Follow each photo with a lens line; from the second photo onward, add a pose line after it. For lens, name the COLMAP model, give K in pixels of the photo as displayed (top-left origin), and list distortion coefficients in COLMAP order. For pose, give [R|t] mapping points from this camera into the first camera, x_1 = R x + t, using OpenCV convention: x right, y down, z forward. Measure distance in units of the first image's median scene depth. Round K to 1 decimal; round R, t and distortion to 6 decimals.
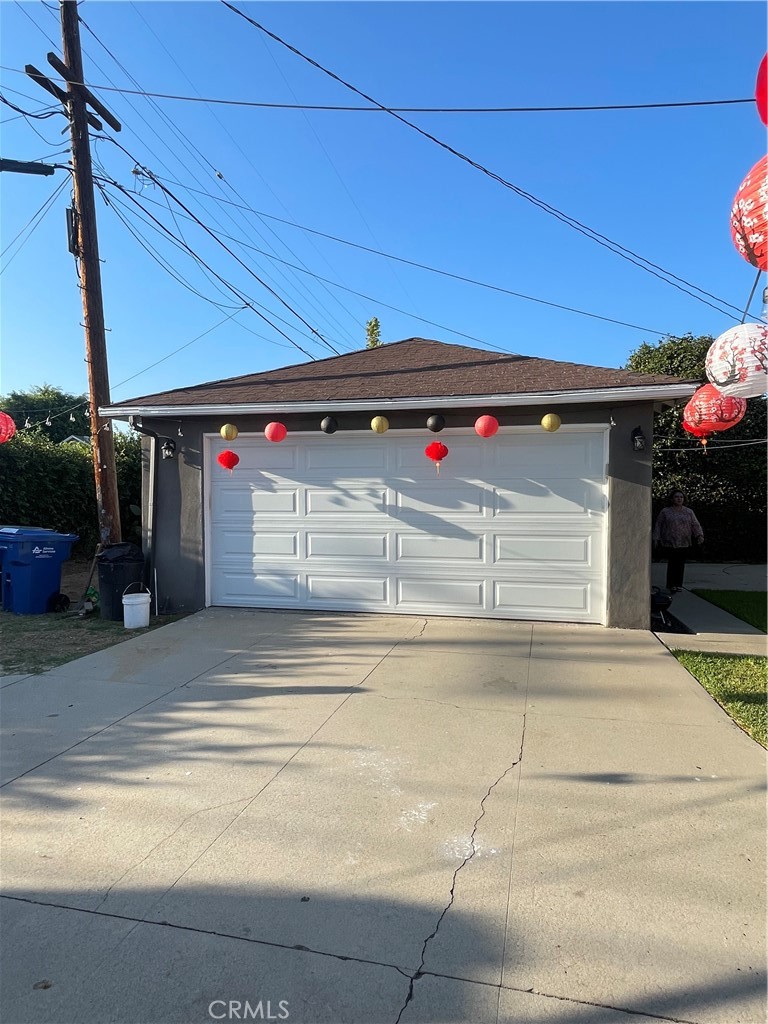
lens RADIAL K [[584.1, 0, 384.0], [0, 584.1, 512.0], [0, 0, 1]] dist [0.032095, -0.054402]
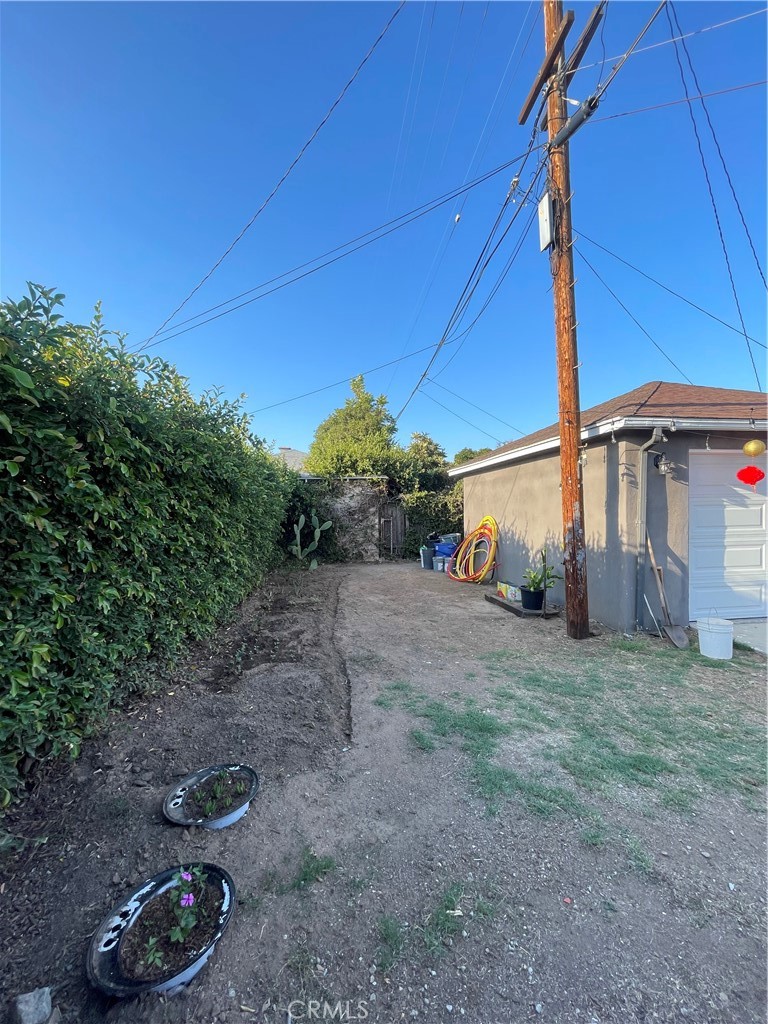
lens RADIAL K [[413.4, 0, 384.0], [0, 413.4, 512.0], [0, 0, 1]] dist [-0.007239, 0.003251]
pose [[0.935424, -0.019204, 0.353005, -1.097060], [0.025990, 0.999557, -0.014493, -0.032895], [-0.352570, 0.022732, 0.935509, 0.554491]]
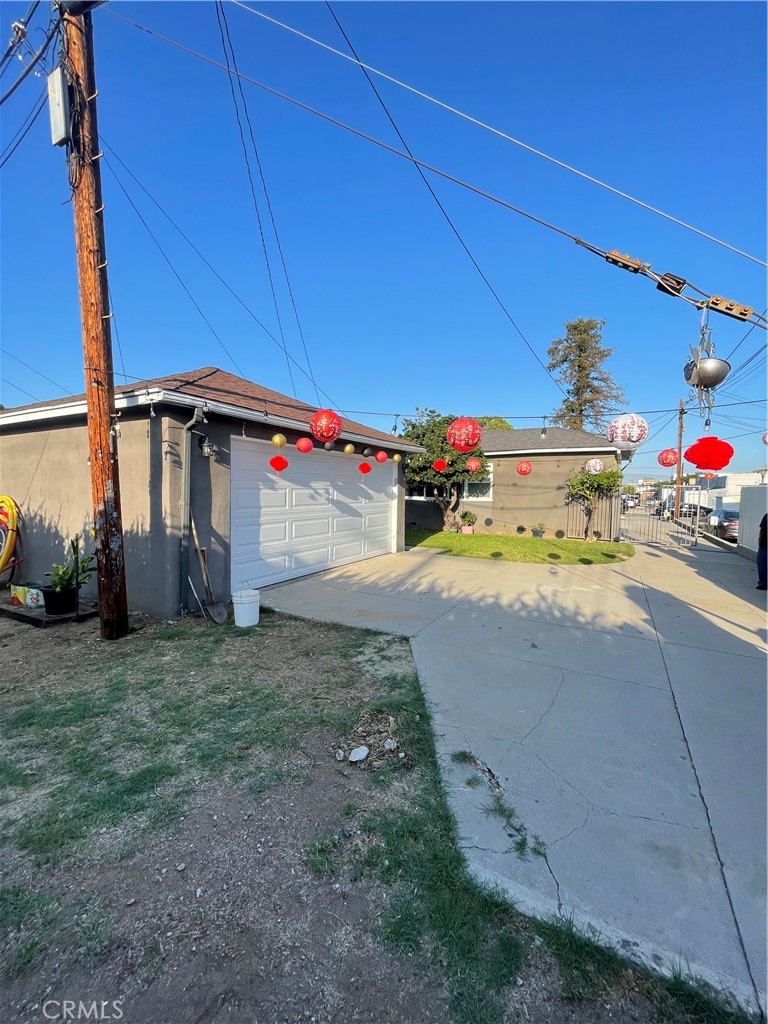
lens RADIAL K [[413.4, 0, 384.0], [0, 413.4, 512.0], [0, 0, 1]] dist [-0.007239, 0.003251]
pose [[0.275251, -0.051743, 0.959979, -1.006651], [0.011781, 0.998657, 0.050449, -0.031223], [-0.961300, -0.002576, 0.275491, 0.552770]]
